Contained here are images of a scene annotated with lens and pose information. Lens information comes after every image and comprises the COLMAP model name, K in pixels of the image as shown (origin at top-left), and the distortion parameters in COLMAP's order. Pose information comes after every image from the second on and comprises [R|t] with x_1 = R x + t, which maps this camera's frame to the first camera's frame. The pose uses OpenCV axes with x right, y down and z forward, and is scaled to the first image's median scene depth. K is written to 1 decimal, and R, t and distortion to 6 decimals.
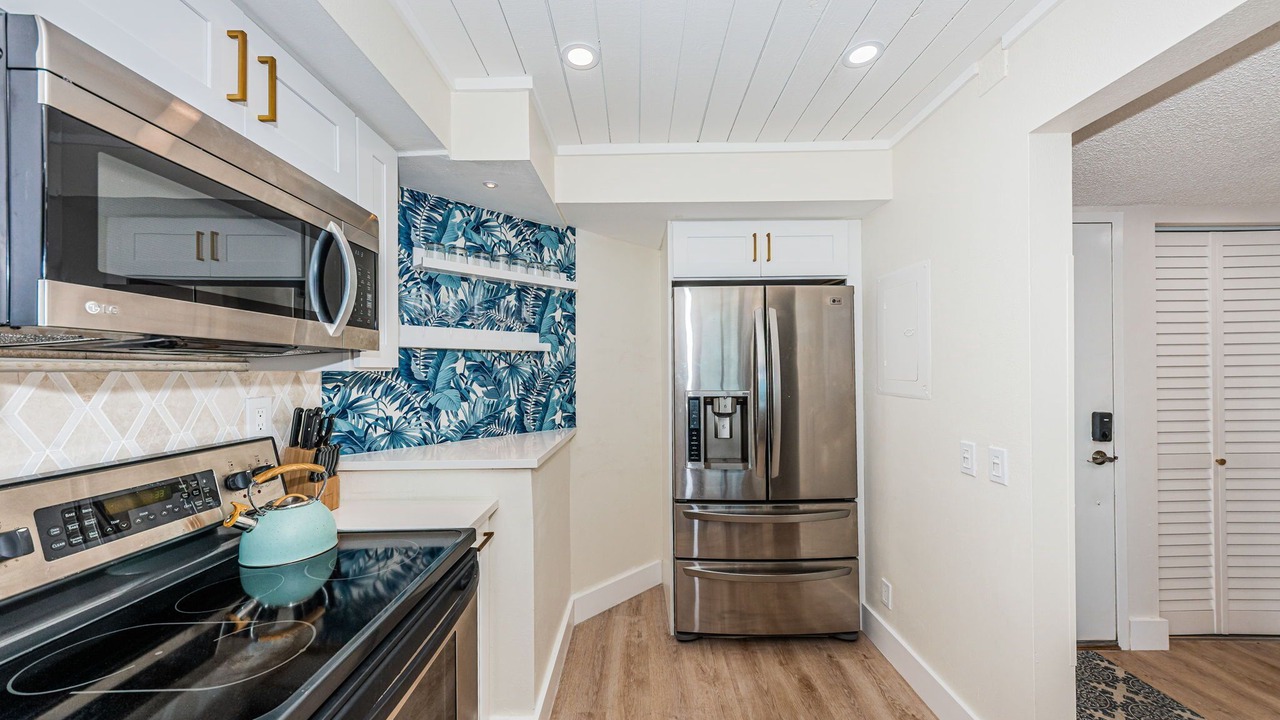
lens RADIAL K [[452.8, 0, 641.0], [0, 452.8, 368.7], [0, 0, 1]] dist [0.000448, 0.000047]
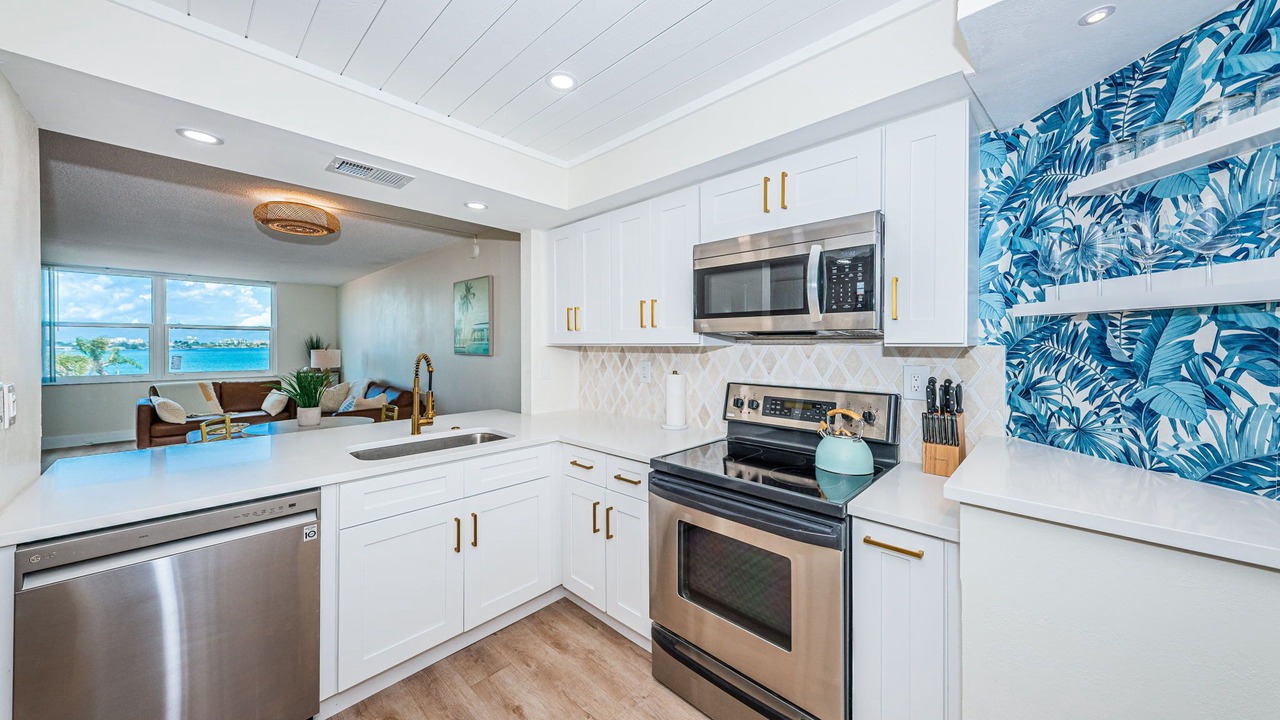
lens RADIAL K [[431.3, 0, 637.7], [0, 431.3, 346.3], [0, 0, 1]] dist [0.001931, 0.000048]
pose [[-0.695003, 0.011649, -0.718913, 0.409724], [0.006217, 0.999929, 0.010192, -0.006593], [0.718980, 0.002614, -0.695026, 0.877970]]
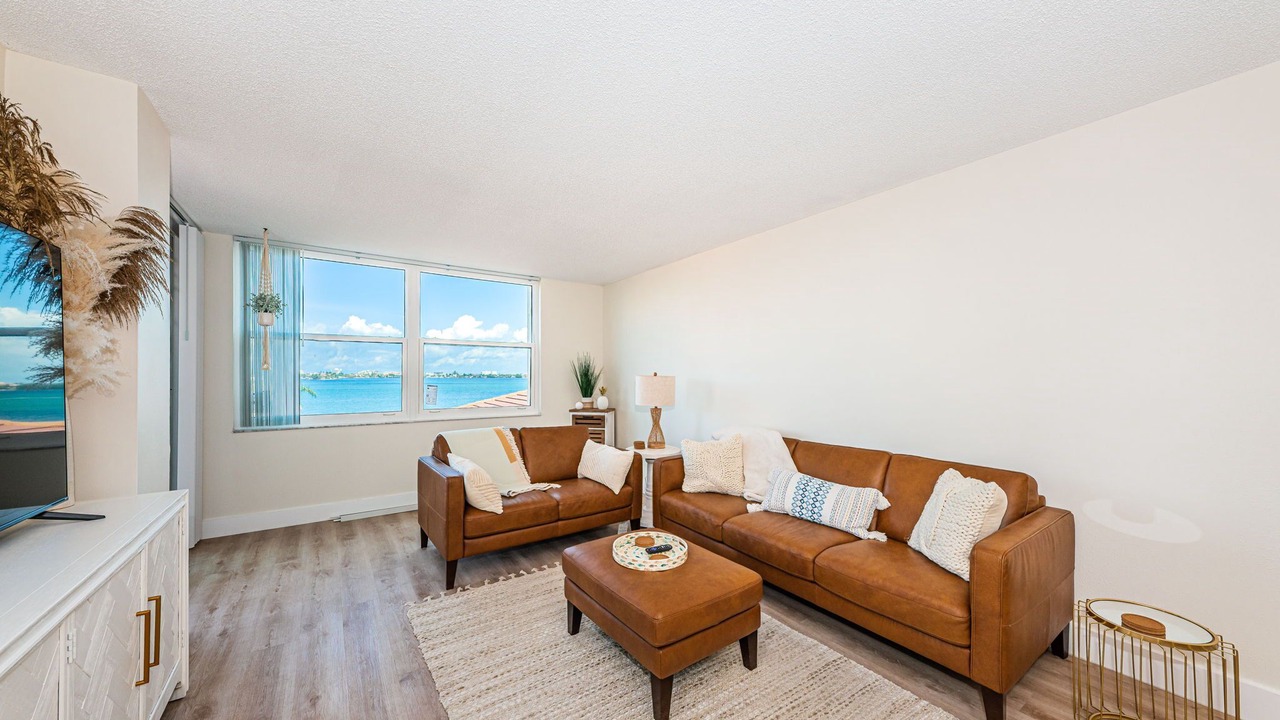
lens RADIAL K [[435.3, 0, 624.9], [0, 435.3, 375.7], [0, 0, 1]] dist [0.001082, 0.000049]
pose [[-0.836040, 0.009596, -0.548585, 0.885340], [0.007572, 0.999954, 0.005951, 0.028087], [0.548617, 0.000821, -0.836074, -1.524836]]
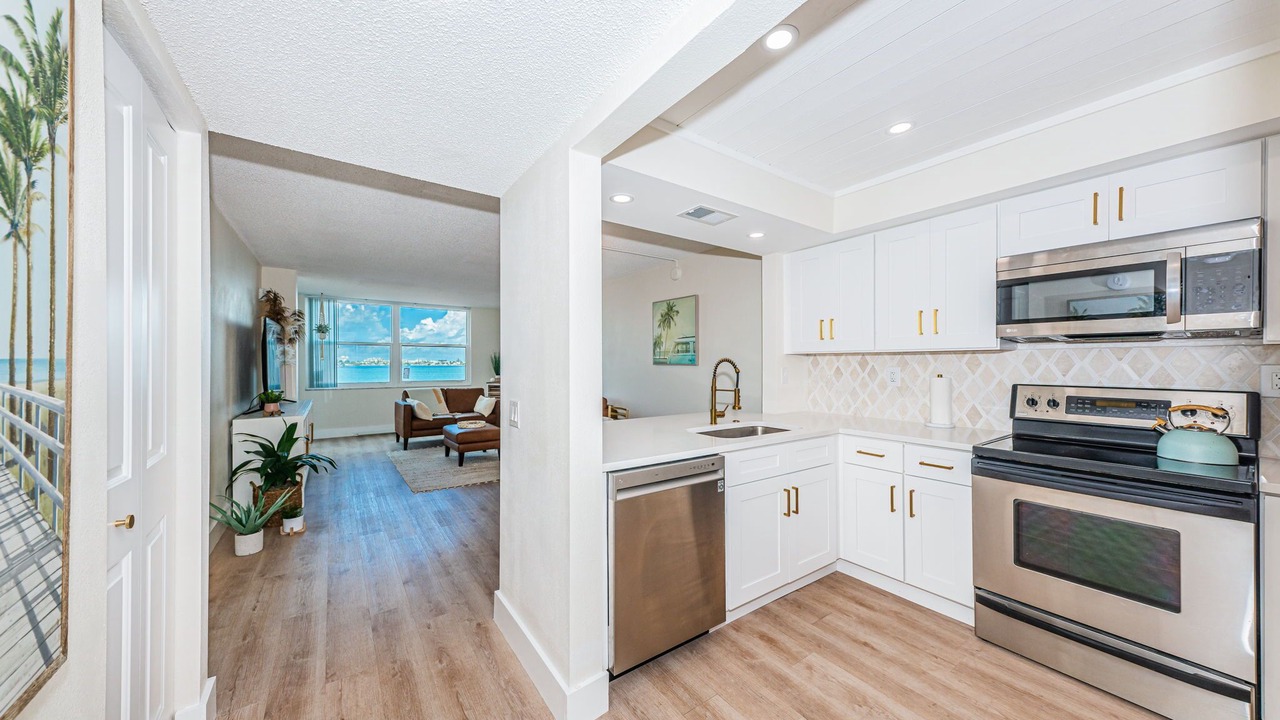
lens RADIAL K [[423.6, 0, 637.3], [0, 423.6, 363.8], [0, 0, 1]] dist [0.005298, 0.000026]
pose [[-0.823493, 0.010227, -0.567234, 0.973091], [0.007340, 0.999946, 0.007372, 0.026094], [0.567279, 0.001907, -0.823523, 0.658496]]
